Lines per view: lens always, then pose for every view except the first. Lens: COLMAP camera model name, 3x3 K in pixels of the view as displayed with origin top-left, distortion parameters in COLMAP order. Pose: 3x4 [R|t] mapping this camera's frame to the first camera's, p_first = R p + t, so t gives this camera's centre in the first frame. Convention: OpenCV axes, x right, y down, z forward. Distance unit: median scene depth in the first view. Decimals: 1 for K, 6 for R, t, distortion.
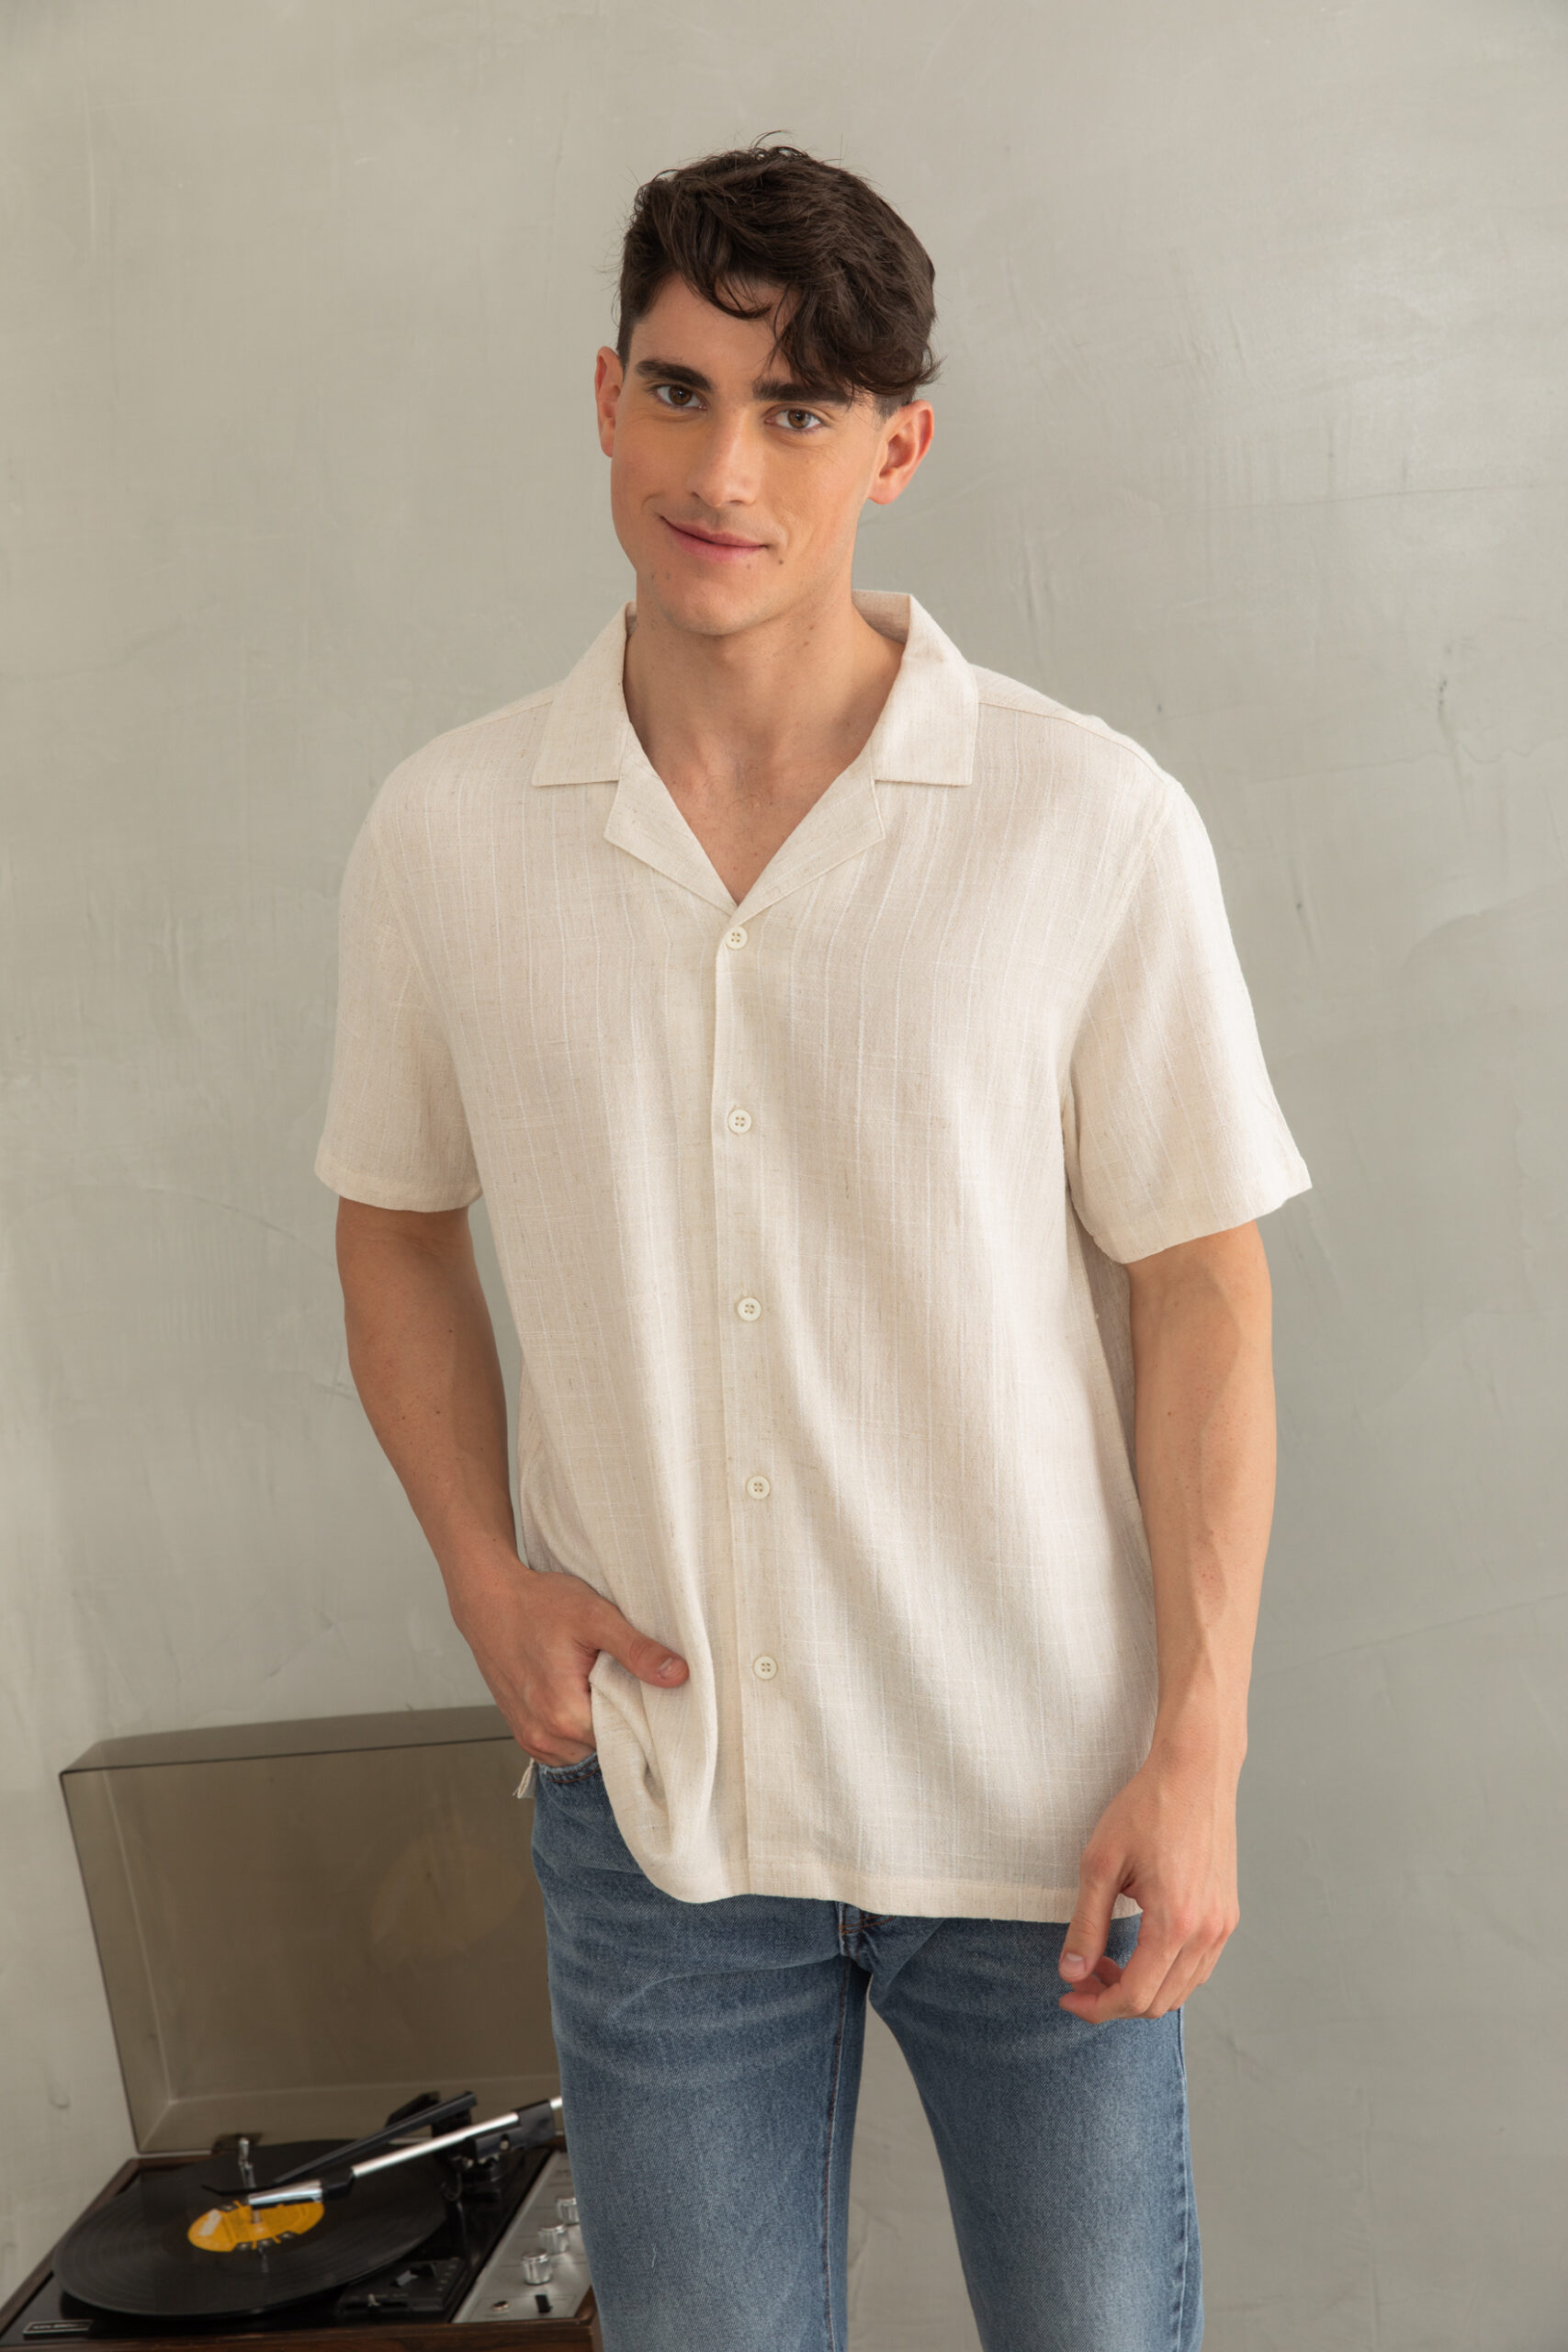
lens RADIAL K [[3644.6, 0, 789.6], [0, 3644.6, 1187.8], [0, 0, 1]] dist [0.000298, 0.000000]
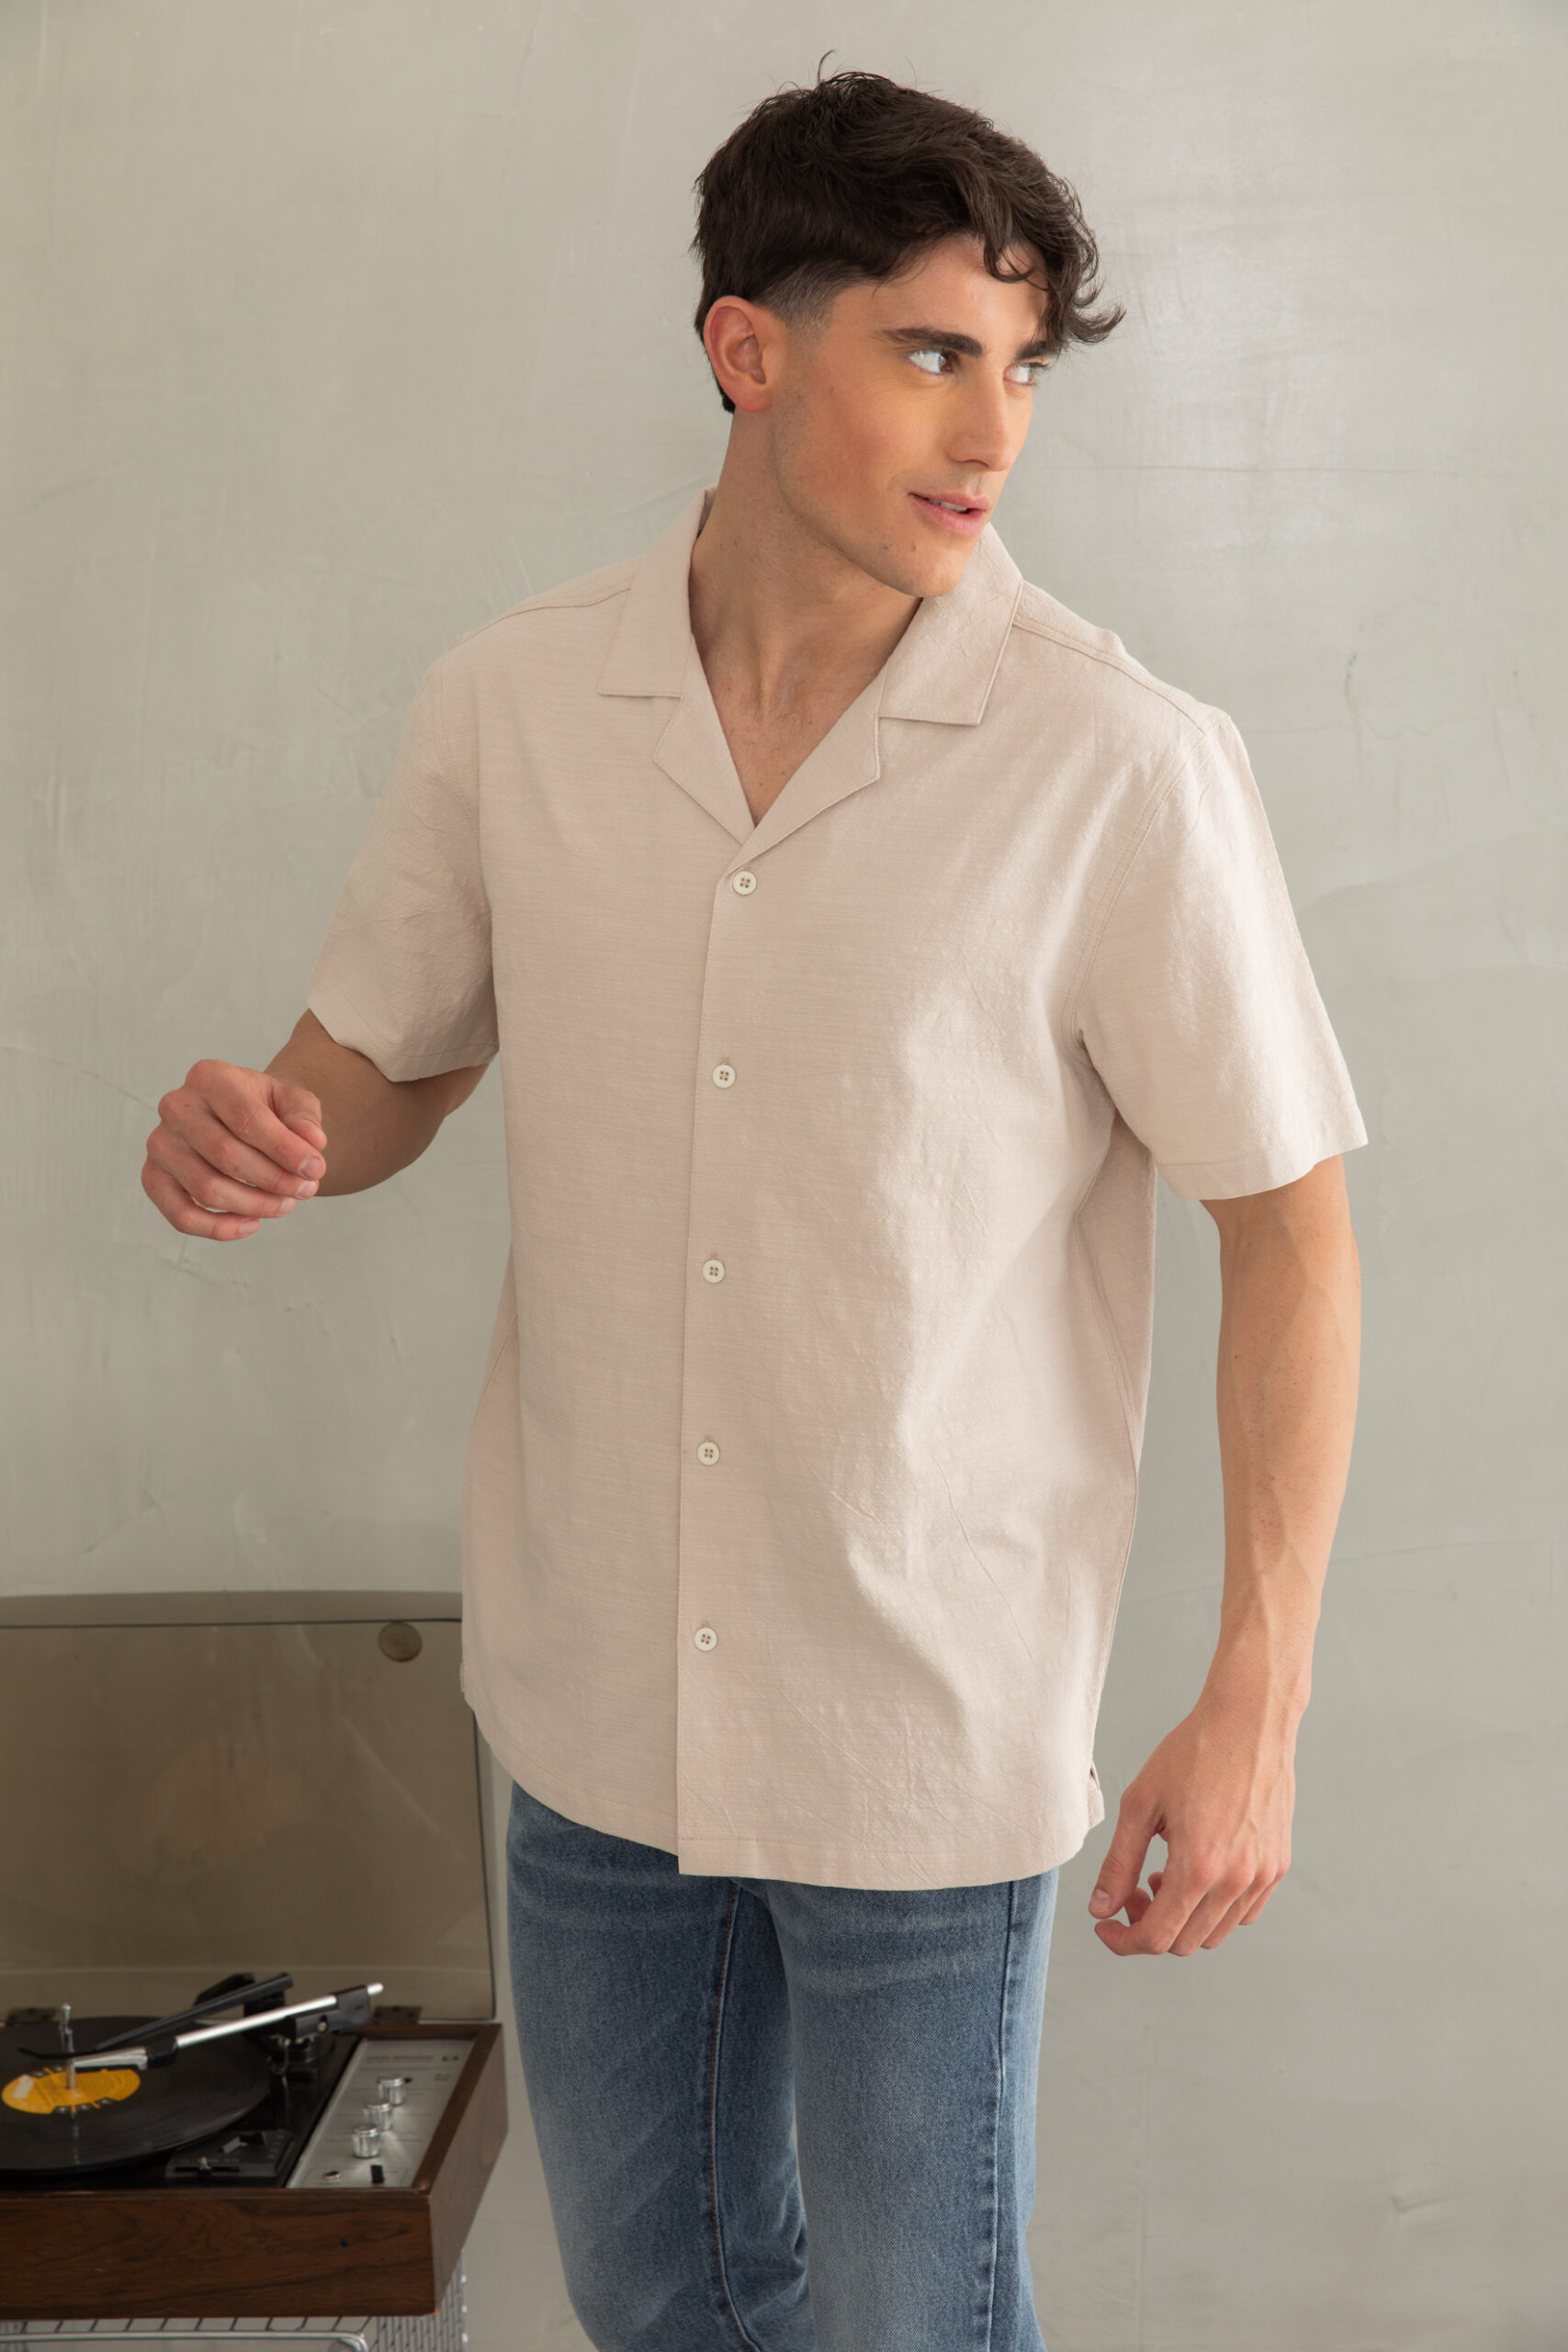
lens RADIAL K [[4035.5, 0, 777.4], [0, 4035.5, 1178.0], [0, 0, 1]] dist [0.007555, 0.000000]
pose [[0.990450, 0.078503, 0.113337, -0.098485], [-0.079319, 0.996846, 0.002699, 0.017408], [-0.112768, -0.011663, 0.993553, -0.113331]]
